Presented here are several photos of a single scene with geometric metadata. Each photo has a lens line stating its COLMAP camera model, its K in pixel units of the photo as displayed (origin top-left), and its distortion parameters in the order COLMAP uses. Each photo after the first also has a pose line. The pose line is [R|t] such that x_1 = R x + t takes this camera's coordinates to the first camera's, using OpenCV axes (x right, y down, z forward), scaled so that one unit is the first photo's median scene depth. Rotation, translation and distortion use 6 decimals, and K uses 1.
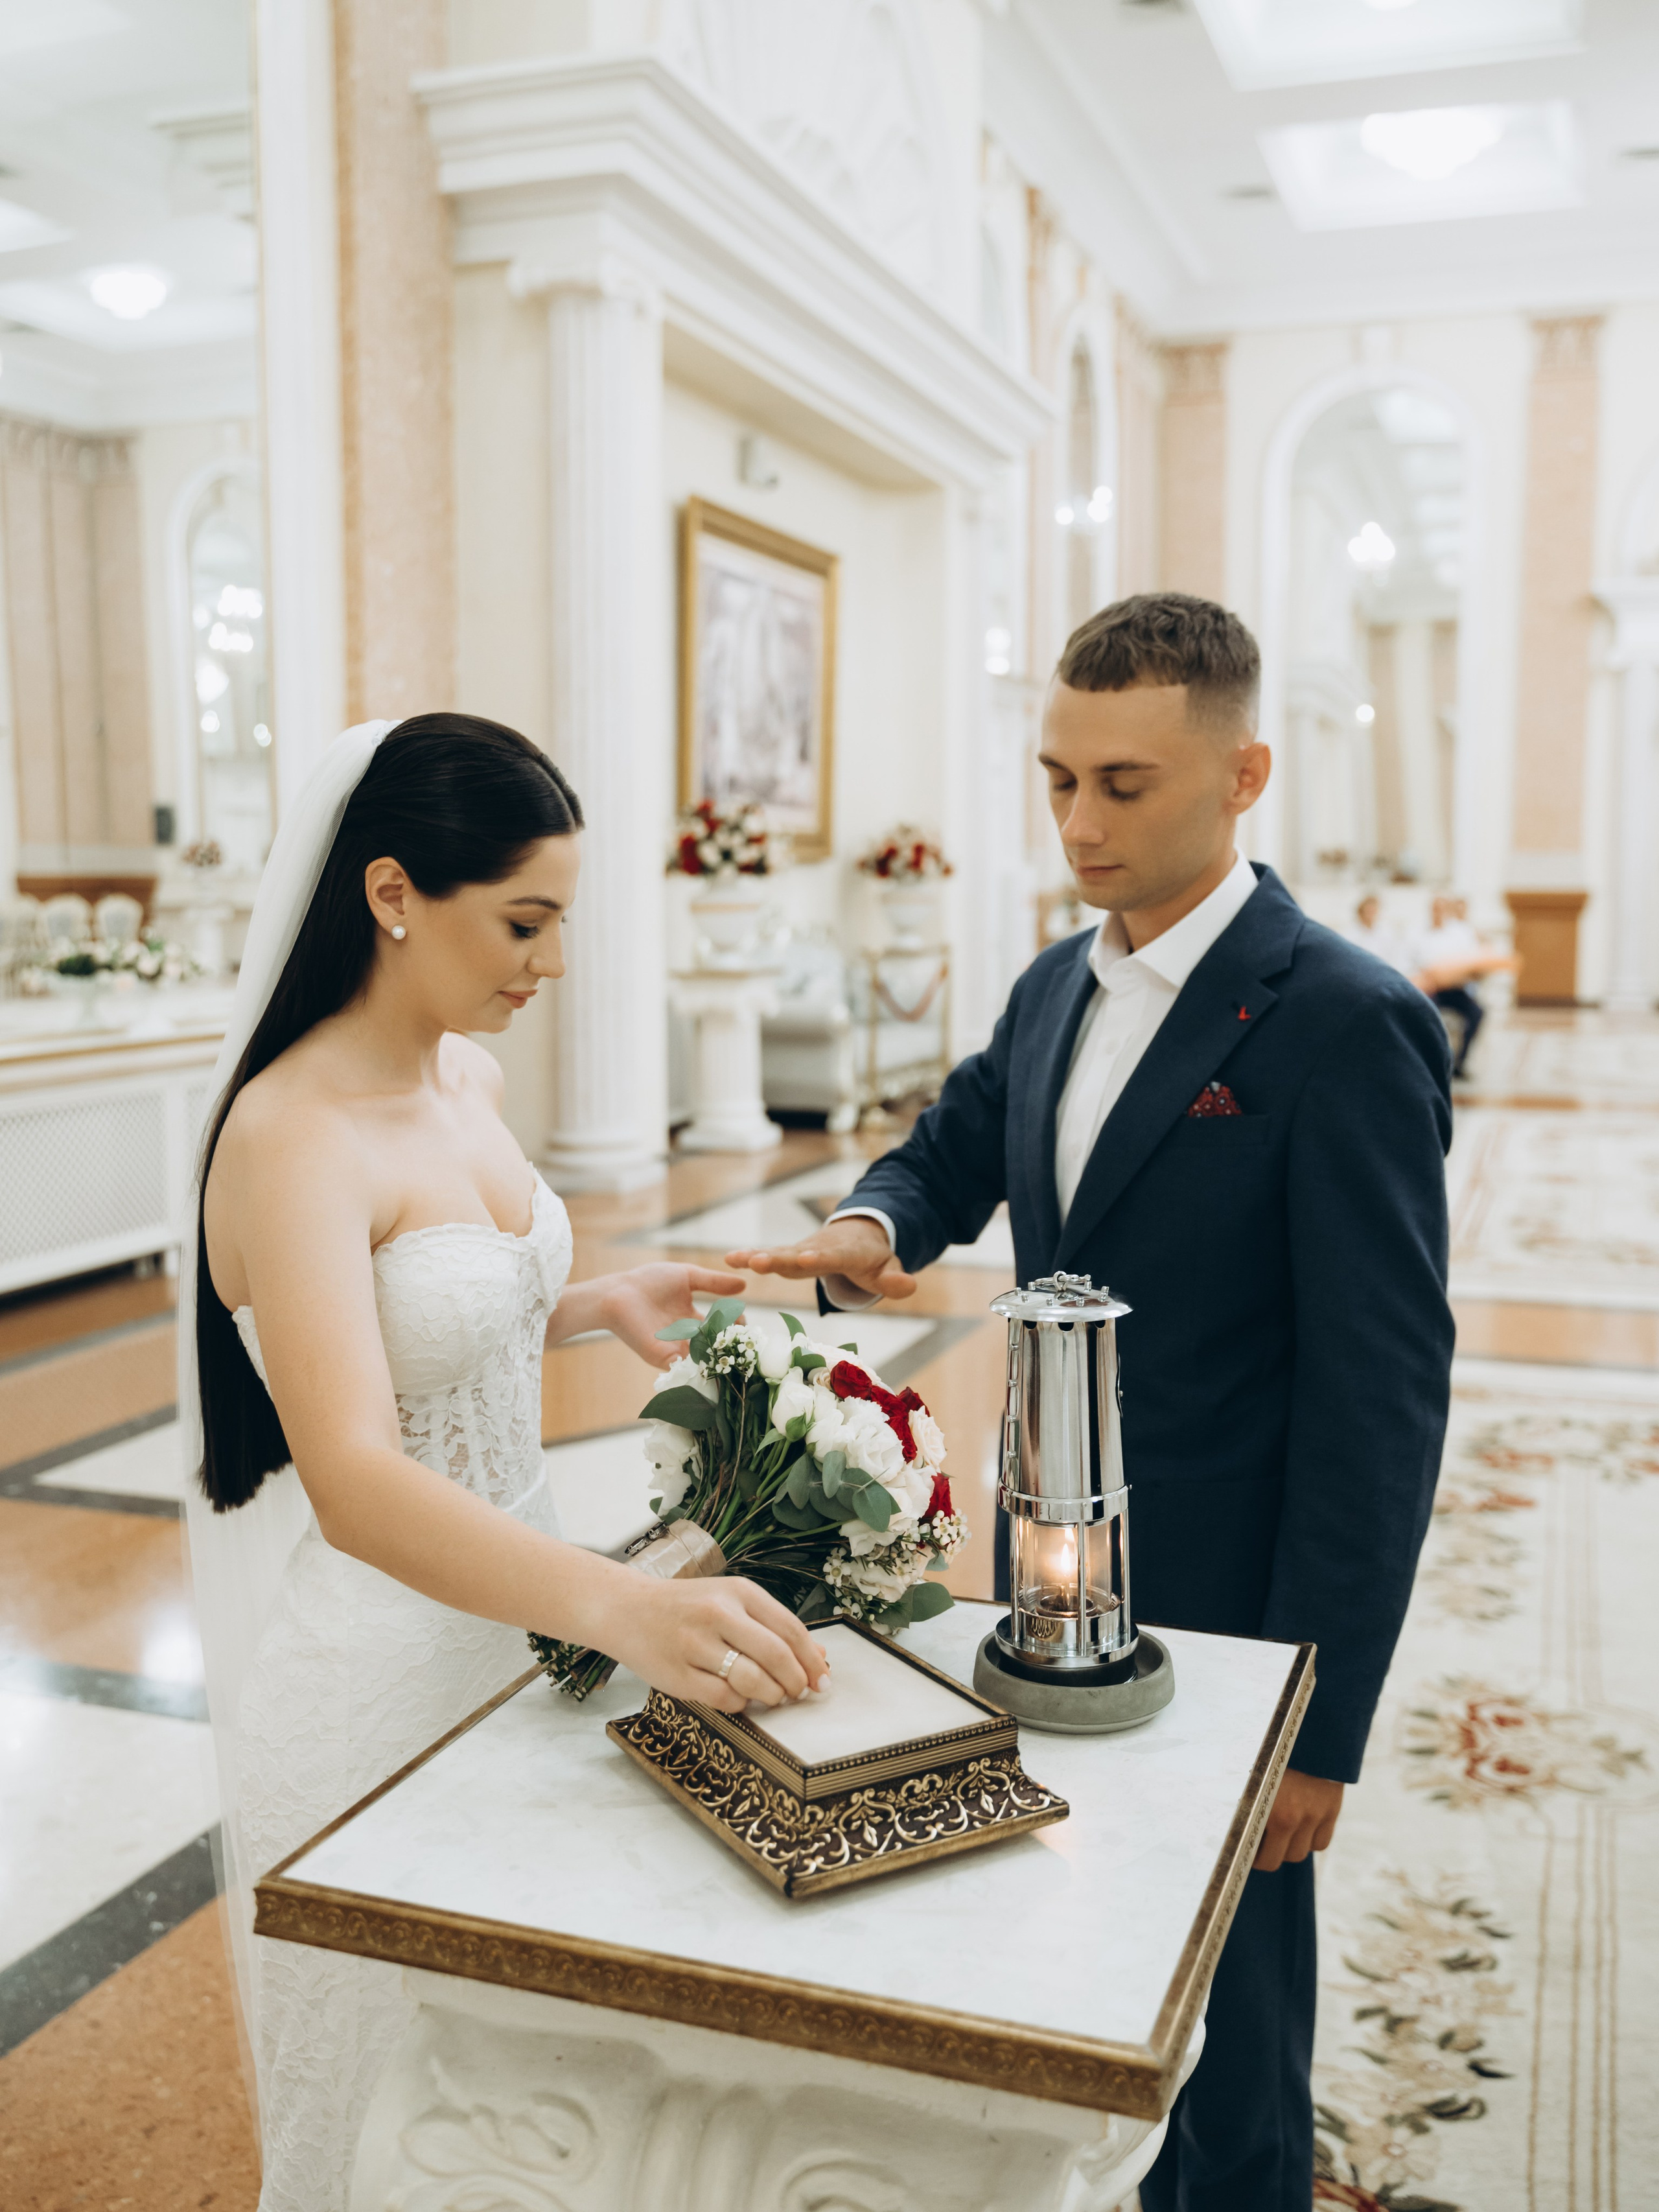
lens RADIAL K [[2085.0, 0, 831.7], [0, 2085.0, 1103.3], [0, 0, 1]] dist [-0.004124, -0.006041]
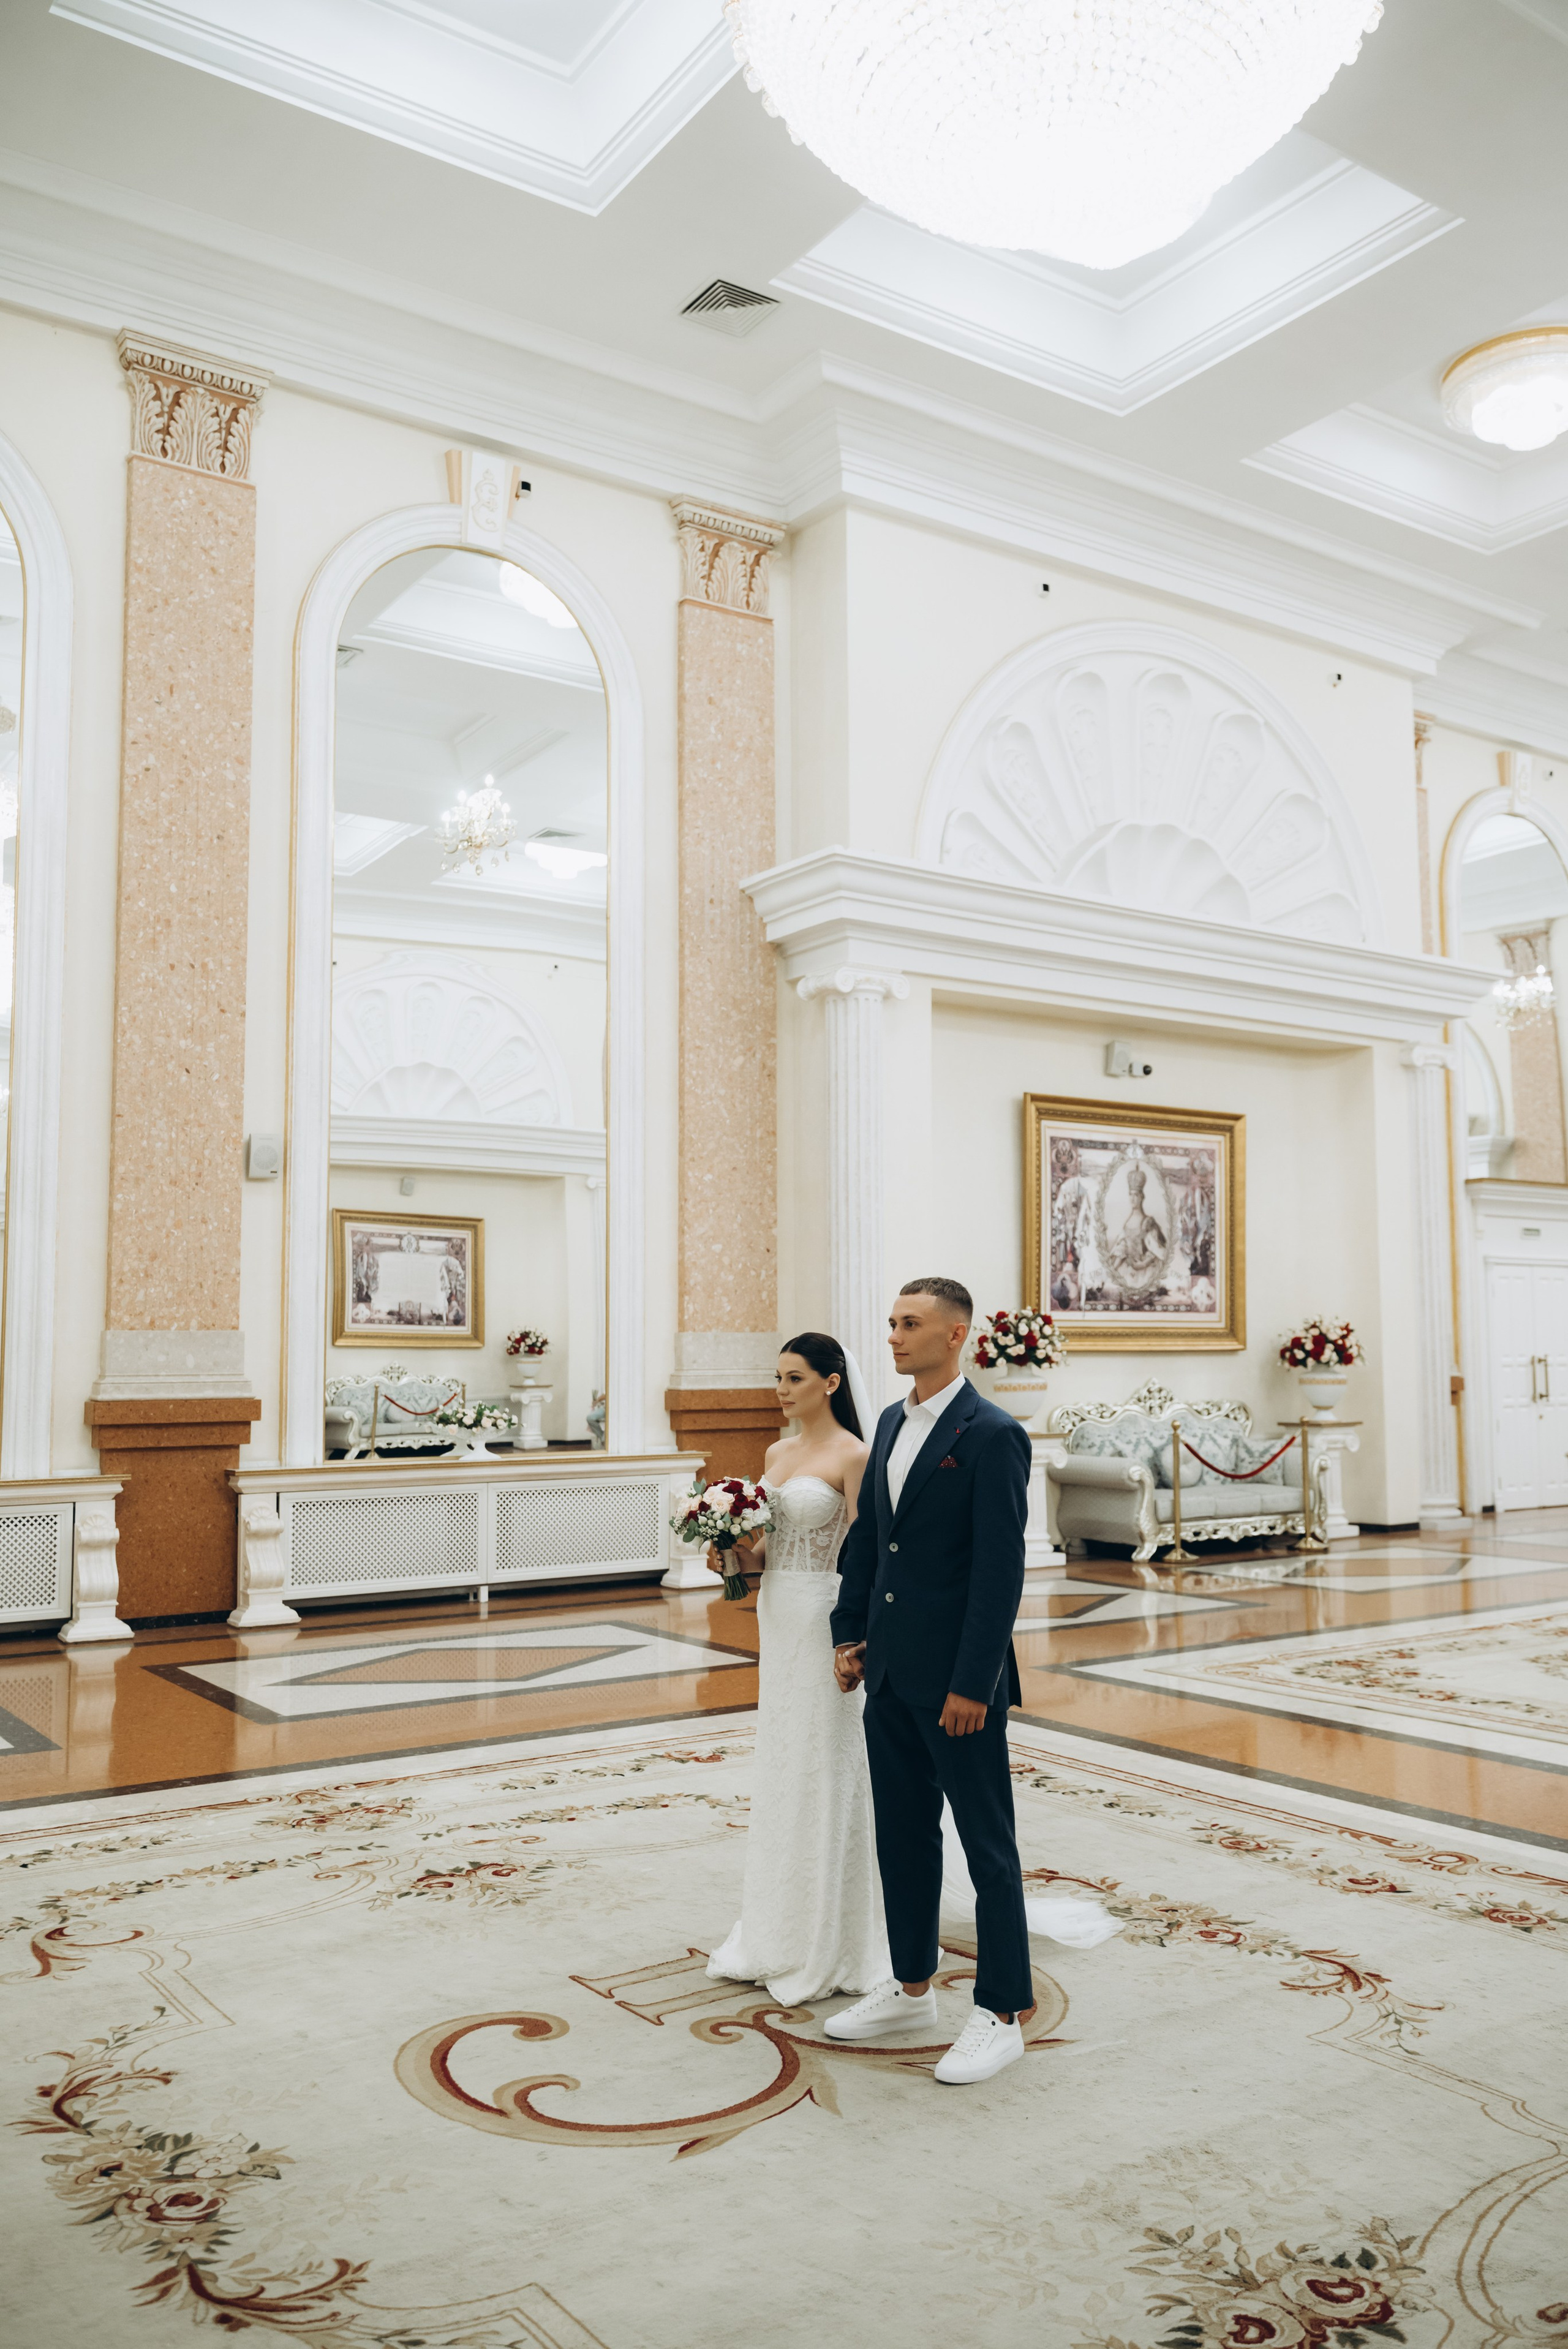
lens RADIAL K [[1861.1, 0, 766.5], [0, 1861.1, 1188.4], [0, 0, 1]] dist [0.000522, 0.001026]
pose [[0.807684, -0.055365, -0.587010, 0.555859], [-0.060328, 0.982597, -0.175683, 0.002023], [0.586521, 0.177310, 0.790288, -0.089263]]
